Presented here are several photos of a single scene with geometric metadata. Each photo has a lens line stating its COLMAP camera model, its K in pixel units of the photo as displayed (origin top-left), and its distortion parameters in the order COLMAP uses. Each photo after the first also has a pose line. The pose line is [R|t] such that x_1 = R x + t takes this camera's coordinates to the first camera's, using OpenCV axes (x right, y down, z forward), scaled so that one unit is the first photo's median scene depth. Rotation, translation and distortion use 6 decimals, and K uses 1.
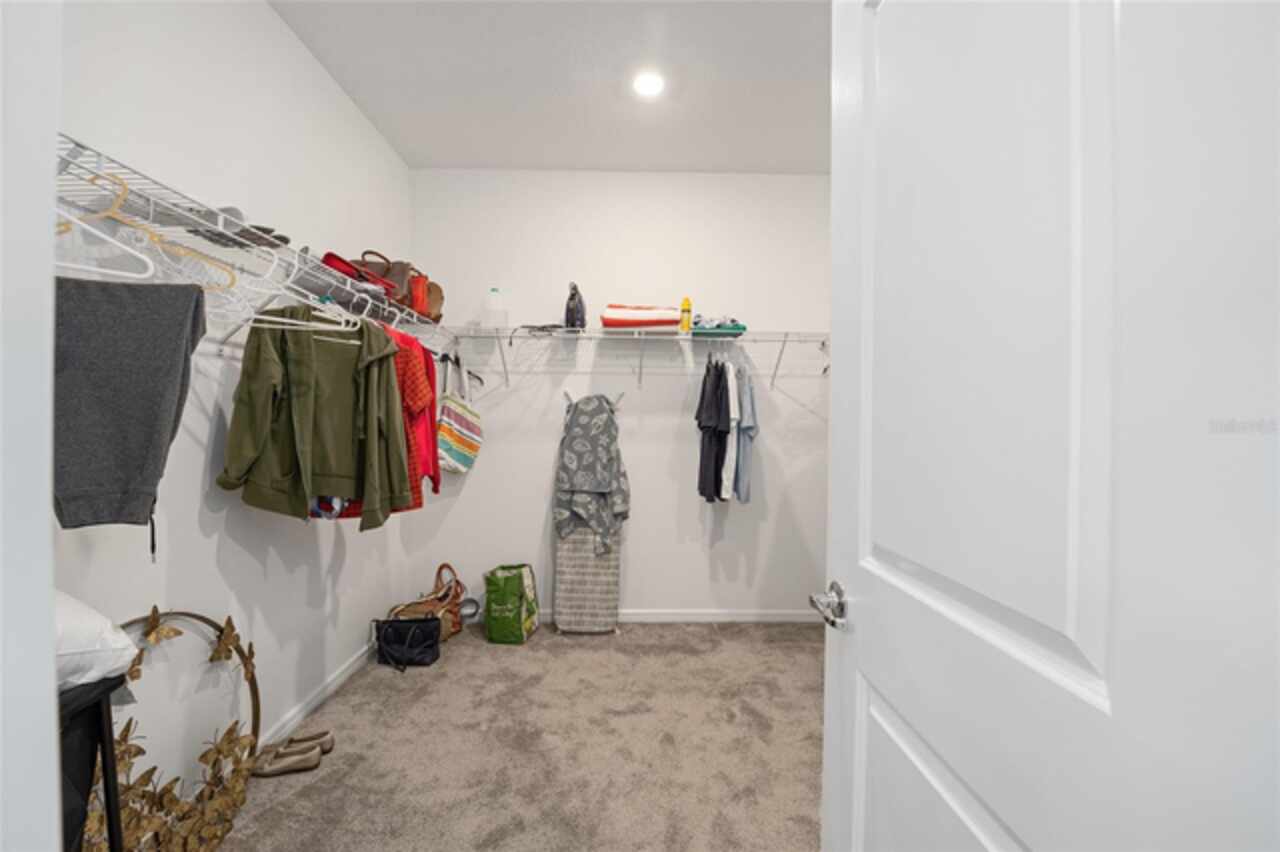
lens RADIAL K [[500.0, 0, 637.7], [0, 500.0, 423.4], [0, 0, 1]] dist [-0.007993, 0.000498]
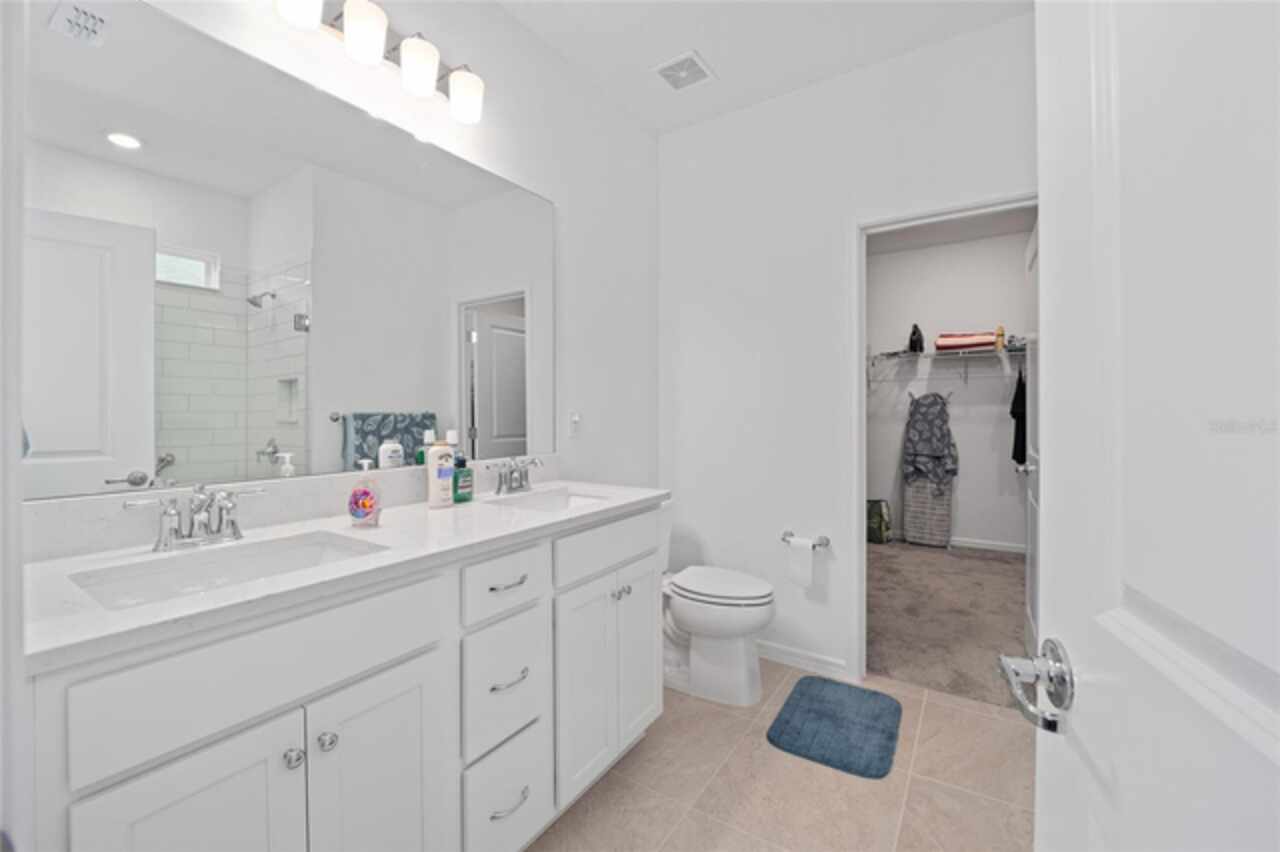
lens RADIAL K [[500.0, 0, 641.6], [0, 500.0, 413.8], [0, 0, 1]] dist [-0.007993, 0.000498]
pose [[0.815726, -0.010960, -0.578335, 0.077402], [0.007253, 0.999936, -0.008720, 0.012990], [0.578393, 0.002918, 0.815753, -0.796624]]
